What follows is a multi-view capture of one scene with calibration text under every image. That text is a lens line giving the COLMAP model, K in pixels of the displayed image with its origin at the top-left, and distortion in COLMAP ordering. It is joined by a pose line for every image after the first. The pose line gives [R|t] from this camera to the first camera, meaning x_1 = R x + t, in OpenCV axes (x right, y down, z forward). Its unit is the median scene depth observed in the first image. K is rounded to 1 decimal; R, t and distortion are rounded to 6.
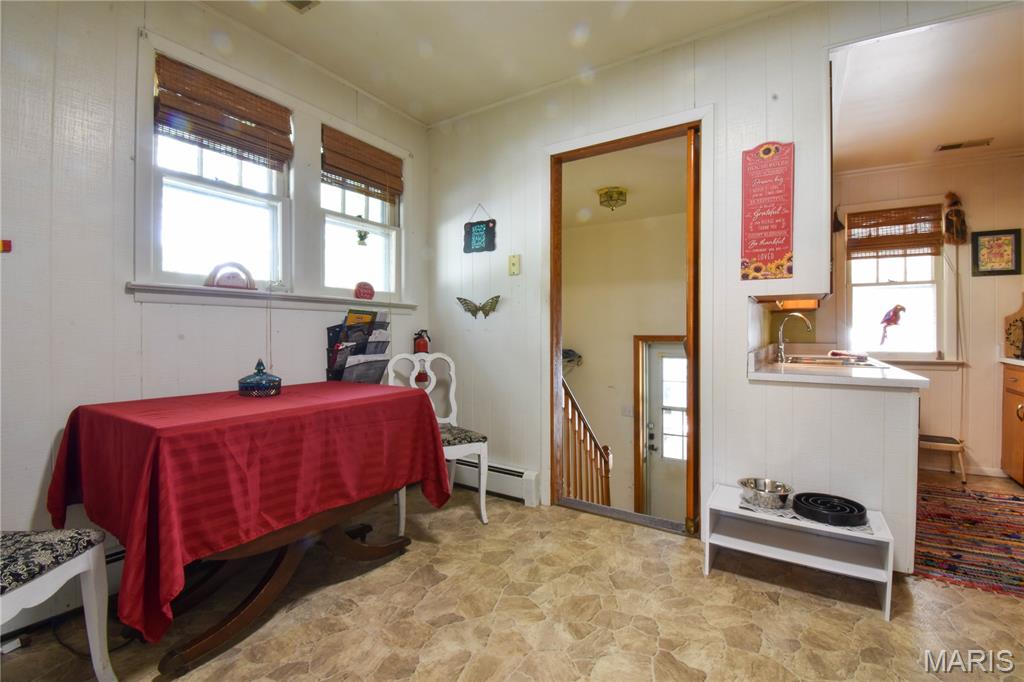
lens RADIAL K [[449.9, 0, 513.7], [0, 449.9, 334.5], [0, 0, 1]] dist [0.022708, -0.028019]
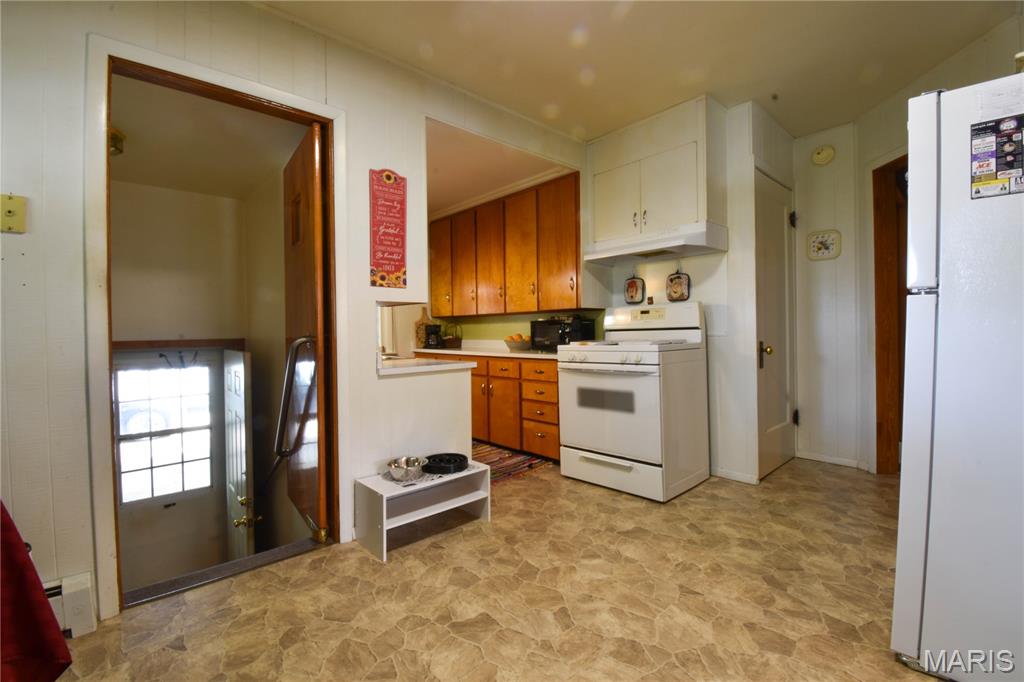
lens RADIAL K [[449.9, 0, 513.7], [0, 449.9, 334.5], [0, 0, 1]] dist [0.022708, -0.028019]
pose [[0.259397, -0.012234, 0.965693, -0.485213], [0.018914, 0.999792, 0.007586, -0.004488], [-0.965585, 0.016297, 0.259575, 0.398712]]
